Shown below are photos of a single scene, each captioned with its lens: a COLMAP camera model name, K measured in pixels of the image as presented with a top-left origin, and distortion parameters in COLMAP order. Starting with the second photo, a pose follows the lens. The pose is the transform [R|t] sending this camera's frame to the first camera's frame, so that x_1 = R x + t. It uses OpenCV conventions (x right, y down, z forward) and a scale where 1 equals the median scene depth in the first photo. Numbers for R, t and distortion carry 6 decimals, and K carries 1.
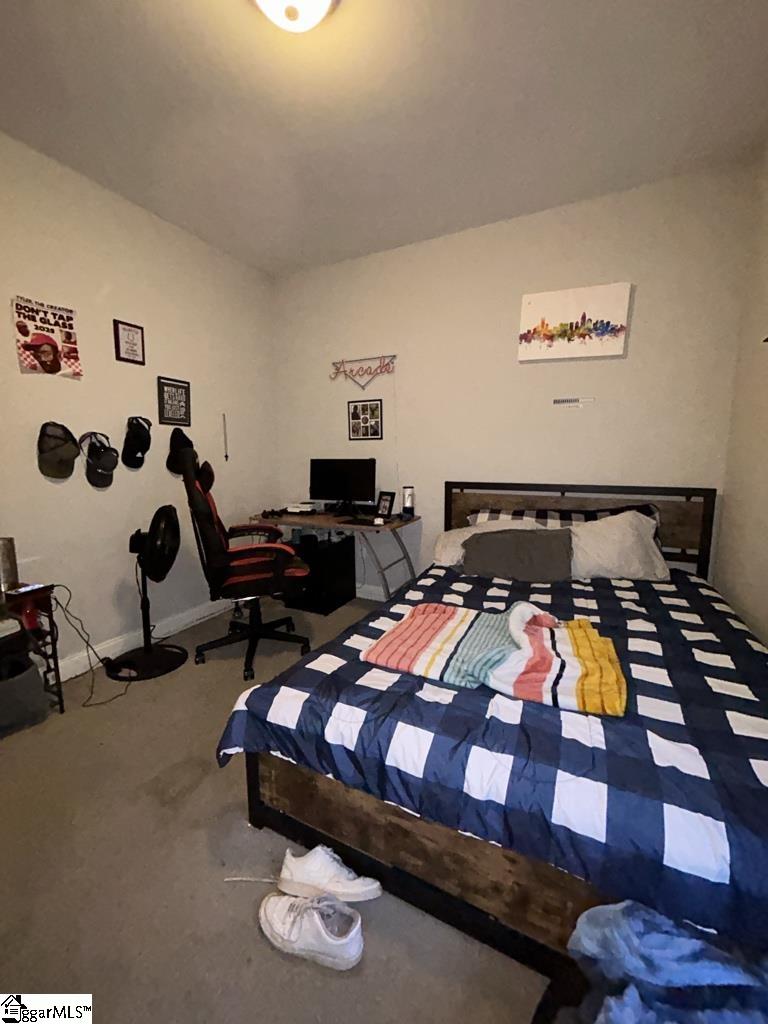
lens RADIAL K [[417.2, 0, 382.6], [0, 417.2, 511.0], [0, 0, 1]] dist [-0.002975, 0.003252]
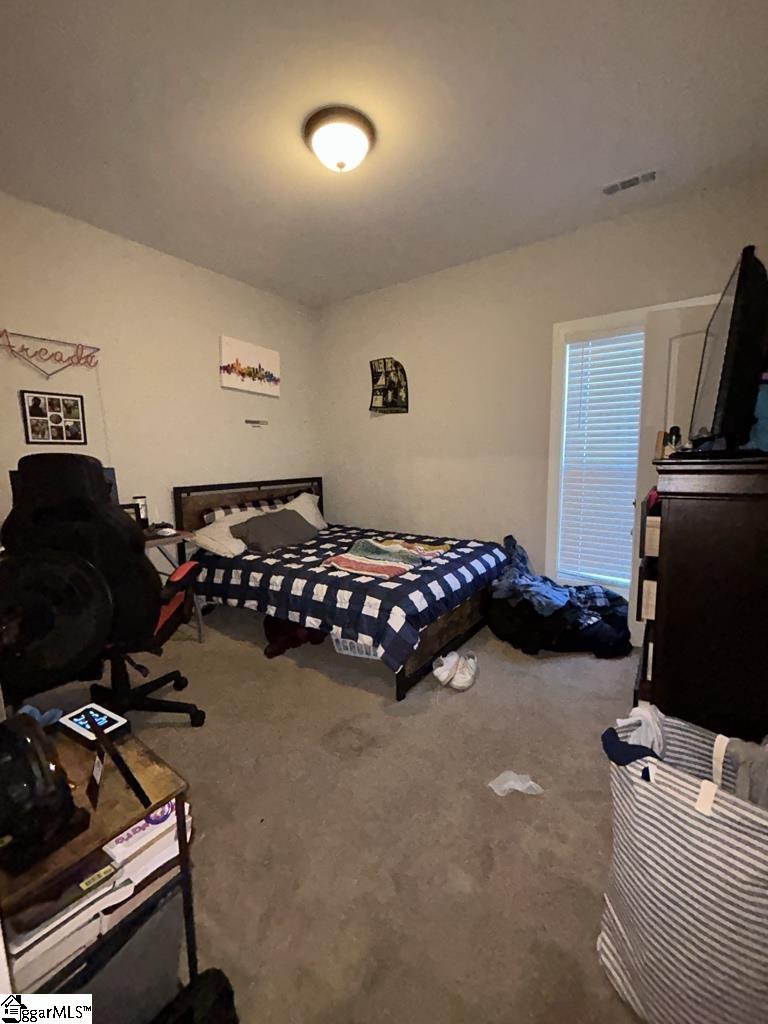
lens RADIAL K [[417.2, 0, 382.2], [0, 417.2, 510.0], [0, 0, 1]] dist [-0.002975, 0.003252]
pose [[0.163503, -0.123869, 0.978736, -0.785124], [0.148908, 0.983819, 0.099636, -0.041924], [-0.975240, 0.129451, 0.179302, 0.319748]]
